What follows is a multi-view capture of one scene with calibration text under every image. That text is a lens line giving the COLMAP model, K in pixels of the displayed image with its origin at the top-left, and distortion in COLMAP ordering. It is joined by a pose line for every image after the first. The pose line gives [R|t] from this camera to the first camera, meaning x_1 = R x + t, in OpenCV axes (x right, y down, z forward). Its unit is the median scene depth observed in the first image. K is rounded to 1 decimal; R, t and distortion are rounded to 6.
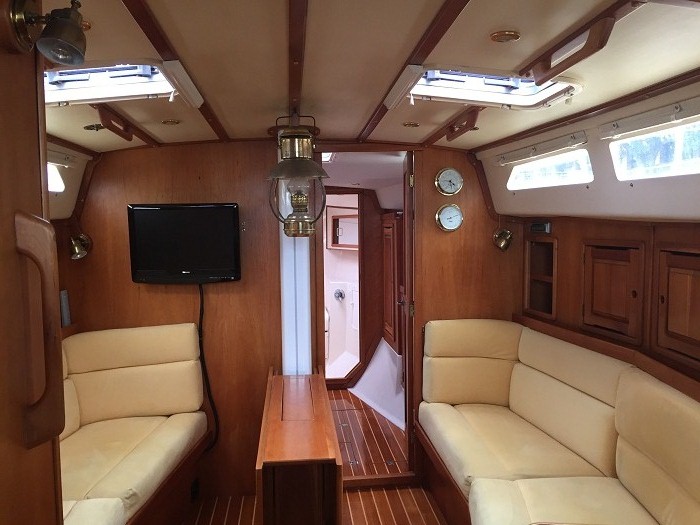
lens RADIAL K [[590.3, 0, 350.0], [0, 590.3, 262.5], [0, 0, 1]] dist [0.060733, -0.006808]
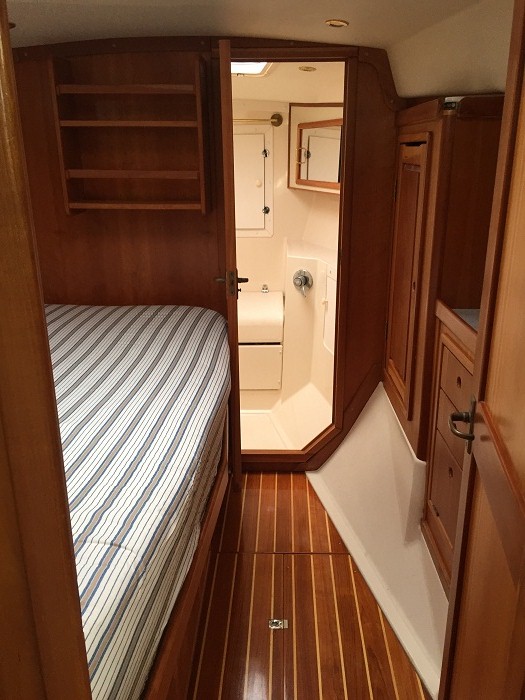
lens RADIAL K [[590.3, 0, 262.5], [0, 590.3, 350.0], [0, 0, 1]] dist [0.060733, -0.006808]
pose [[0.991284, 0.041114, -0.125159, 0.027946], [-0.008276, 0.967610, 0.252313, -0.036176], [0.131479, -0.249078, 0.959517, 0.799053]]
